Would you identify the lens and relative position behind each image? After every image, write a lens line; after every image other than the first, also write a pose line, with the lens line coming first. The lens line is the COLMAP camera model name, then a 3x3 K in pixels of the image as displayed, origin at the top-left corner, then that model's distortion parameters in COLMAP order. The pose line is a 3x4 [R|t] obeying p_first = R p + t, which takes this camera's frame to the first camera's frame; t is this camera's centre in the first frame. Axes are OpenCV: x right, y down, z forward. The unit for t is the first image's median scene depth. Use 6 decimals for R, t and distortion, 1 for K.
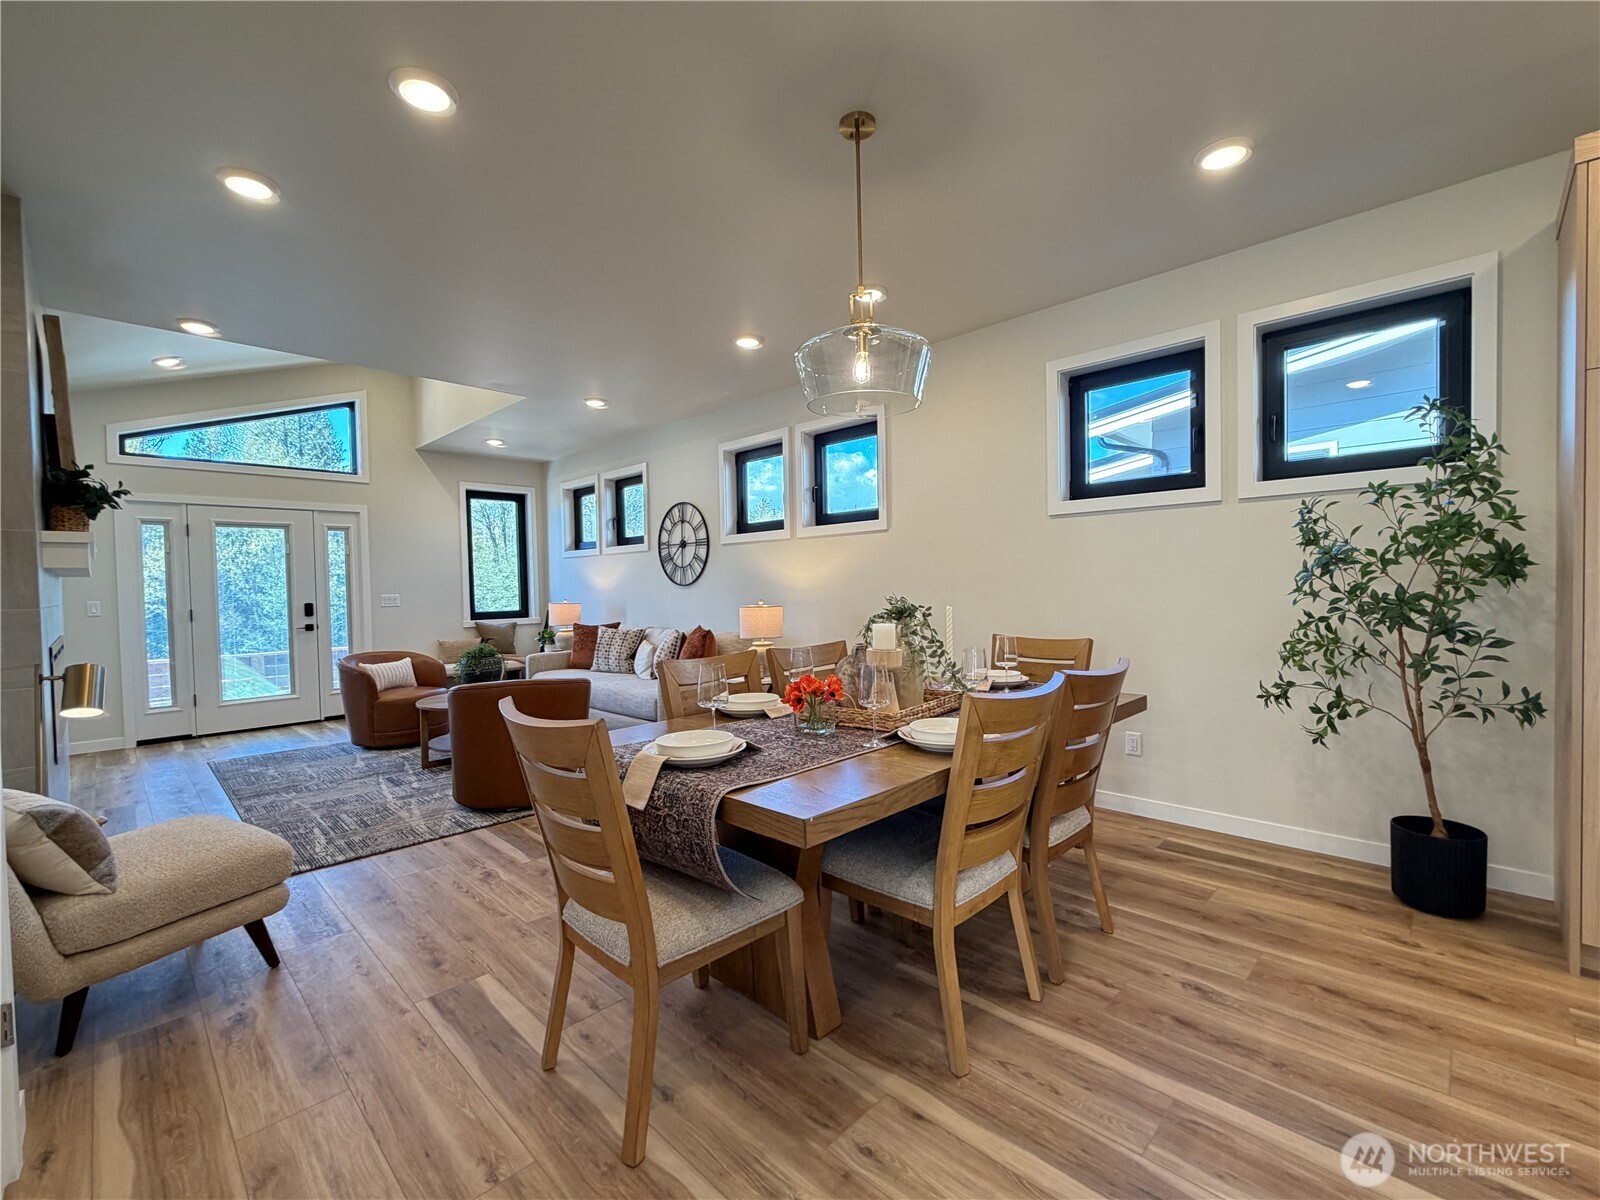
lens RADIAL K [[687.9, 0, 802.5], [0, 687.9, 603.8], [0, 0, 1]] dist [-0.001729, 0.000050]
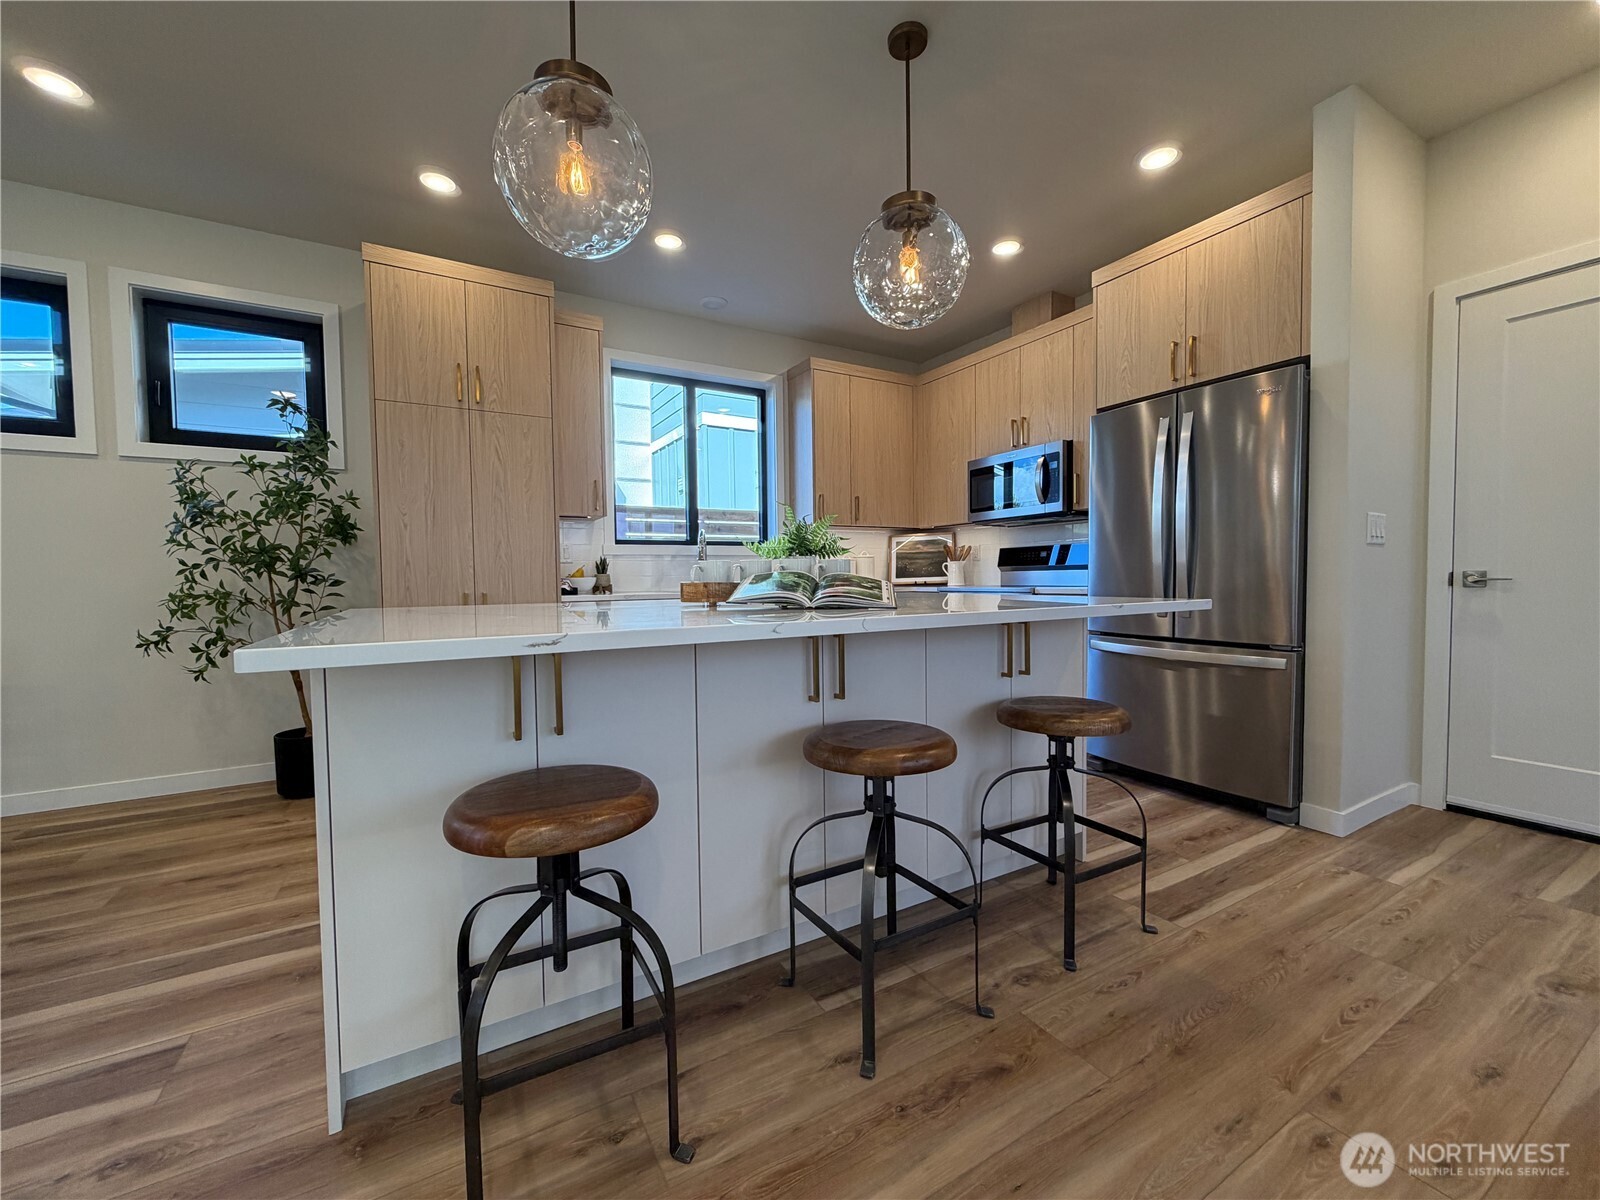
lens RADIAL K [[641.0, 0, 795.0], [0, 641.0, 600.8], [0, 0, 1]] dist [0.000594, -0.000045]
pose [[0.268960, -0.018995, 0.962964, 0.011742], [0.033489, 0.999385, 0.010360, 0.097959], [-0.962569, 0.029463, 0.269430, -0.214605]]
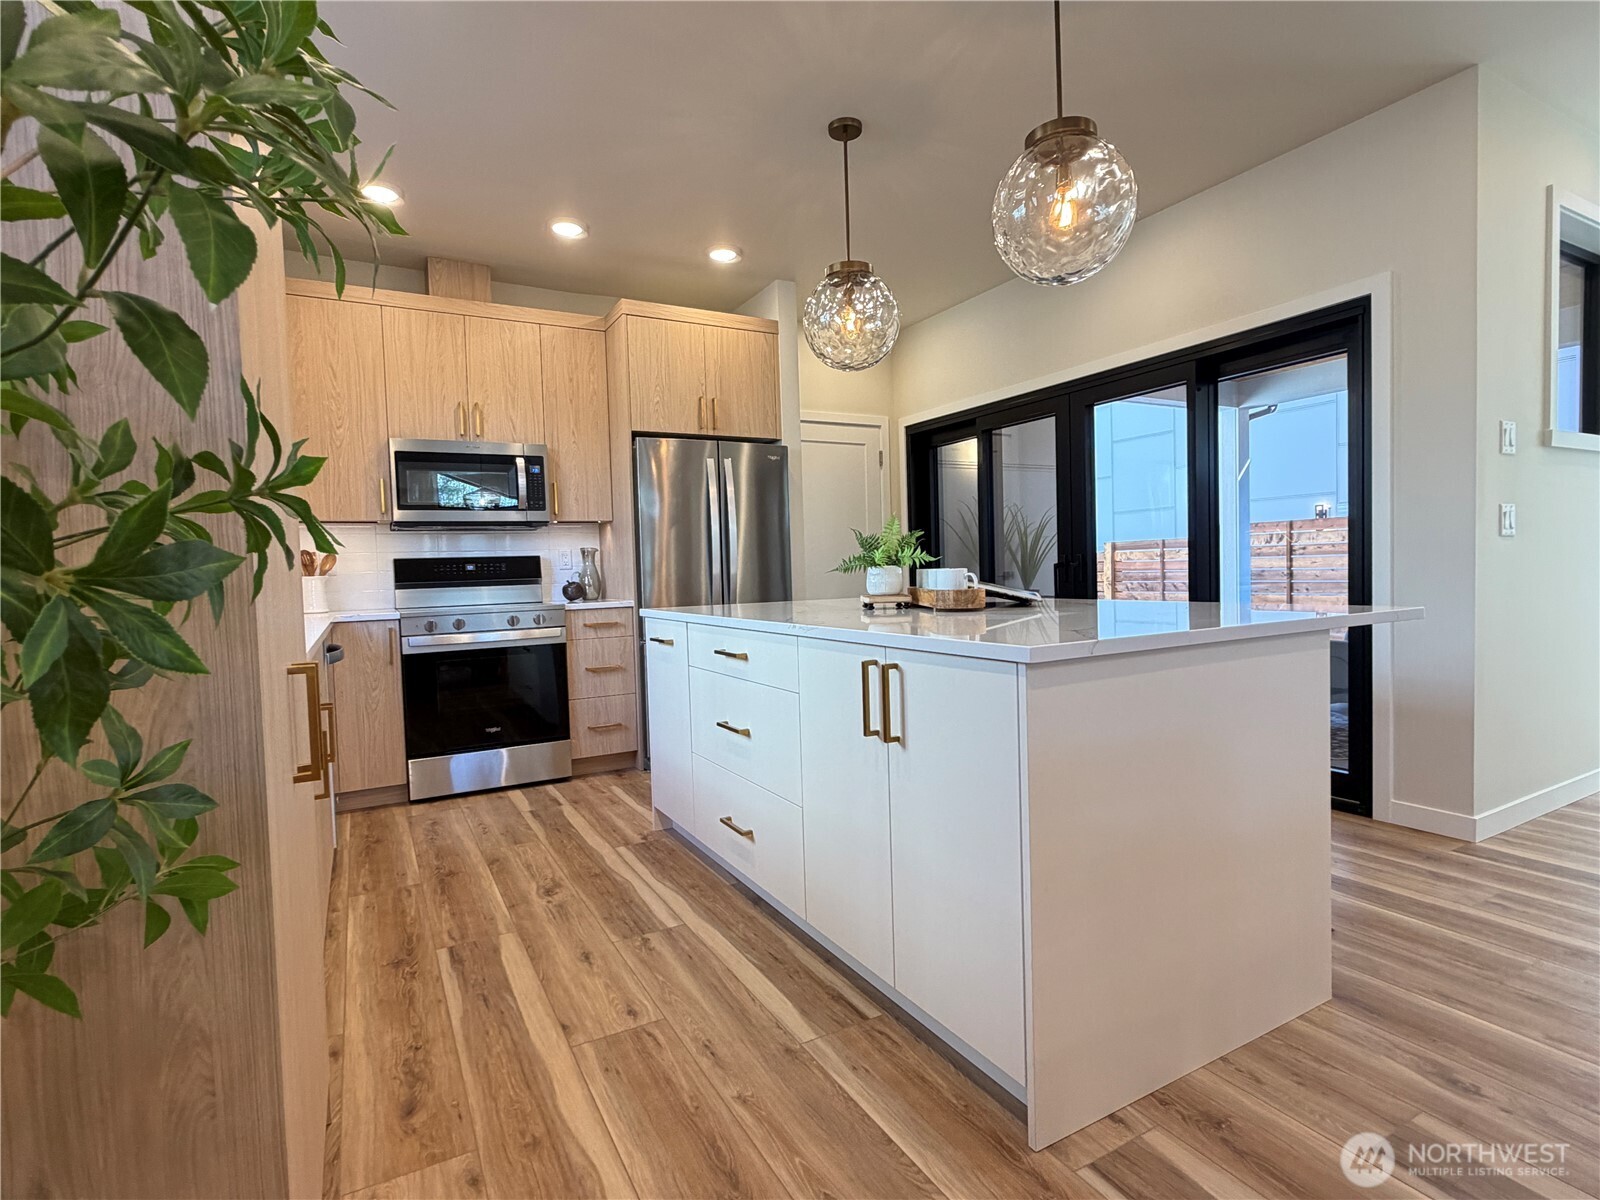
lens RADIAL K [[798.2, 0, 800.0], [0, 798.2, 600.0], [0, 0, 1]] dist [-0.000252, 0.000176]
pose [[-0.956238, 0.038893, 0.289992, 0.601125], [0.058445, 0.996542, 0.059066, 0.025783], [-0.286692, 0.073430, -0.955205, 1.069962]]
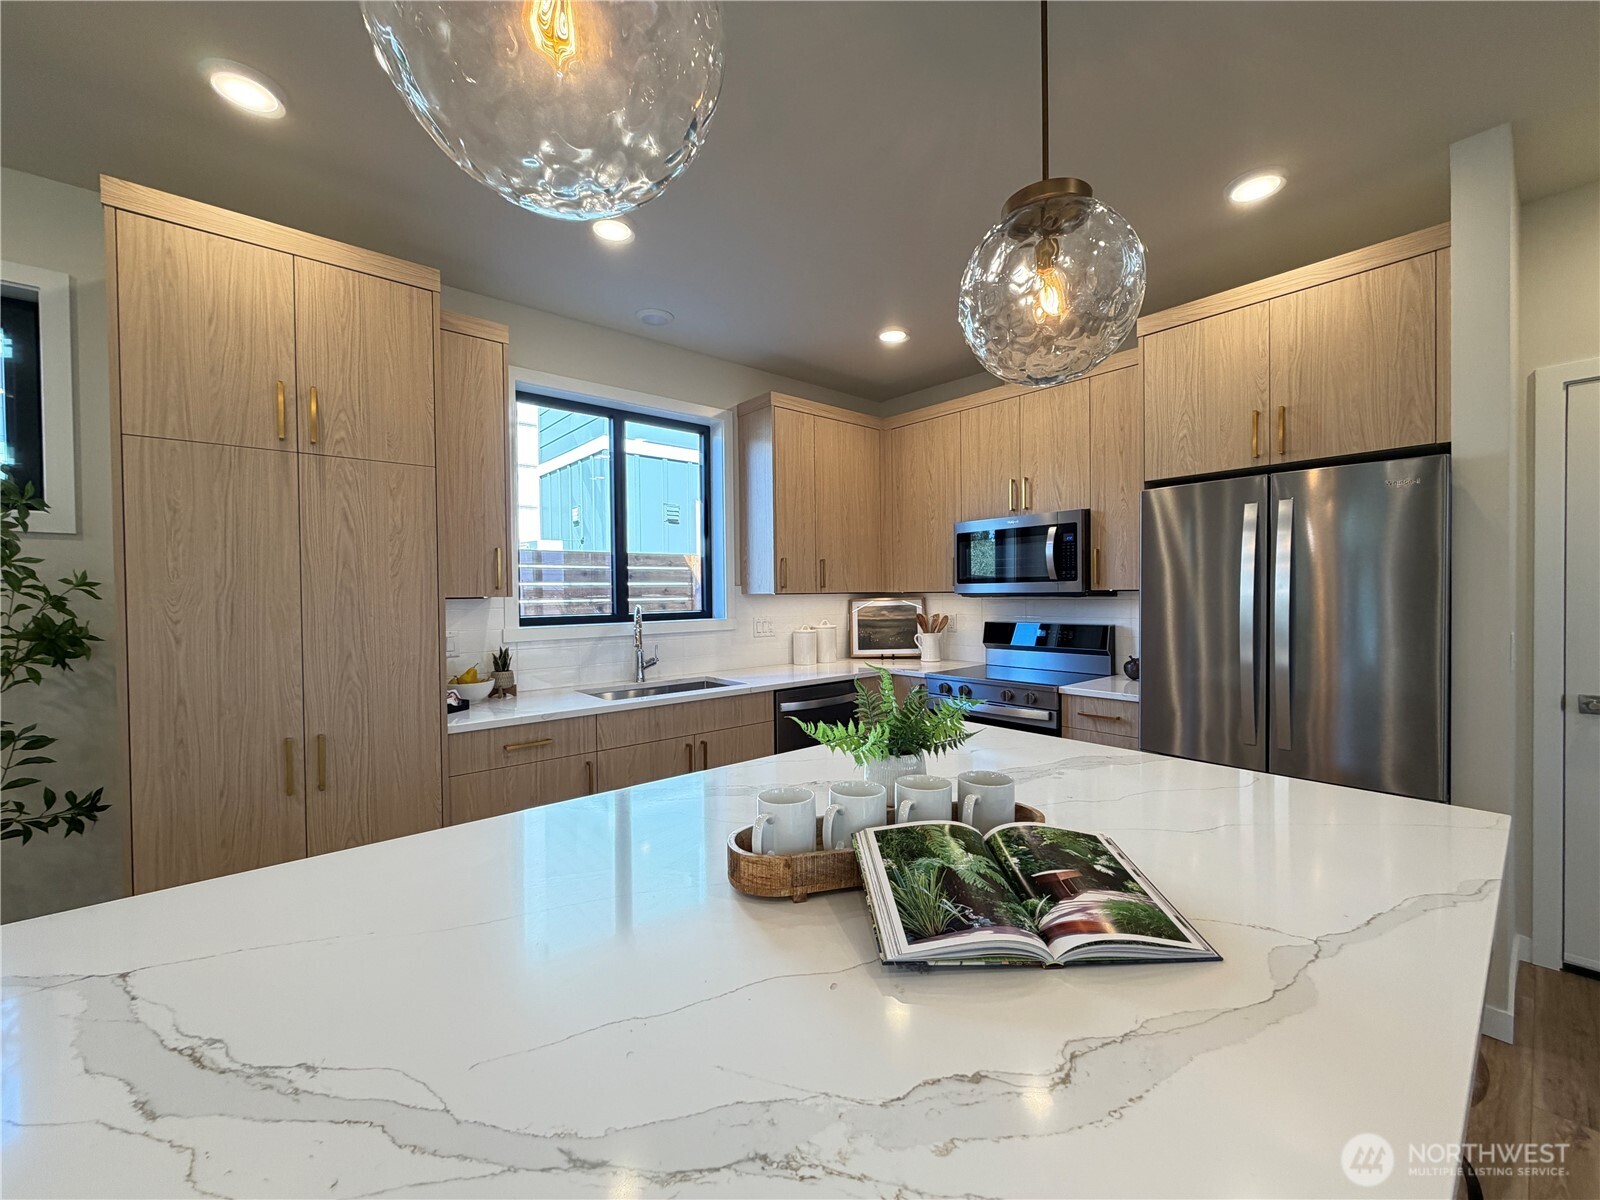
lens RADIAL K [[641.0, 0, 795.0], [0, 641.0, 600.8], [0, 0, 1]] dist [0.000594, -0.000045]
pose [[0.091198, 0.006172, 0.995814, 0.299379], [0.035820, 0.999313, -0.009474, -0.063330], [-0.995188, 0.036534, 0.090914, 0.028752]]
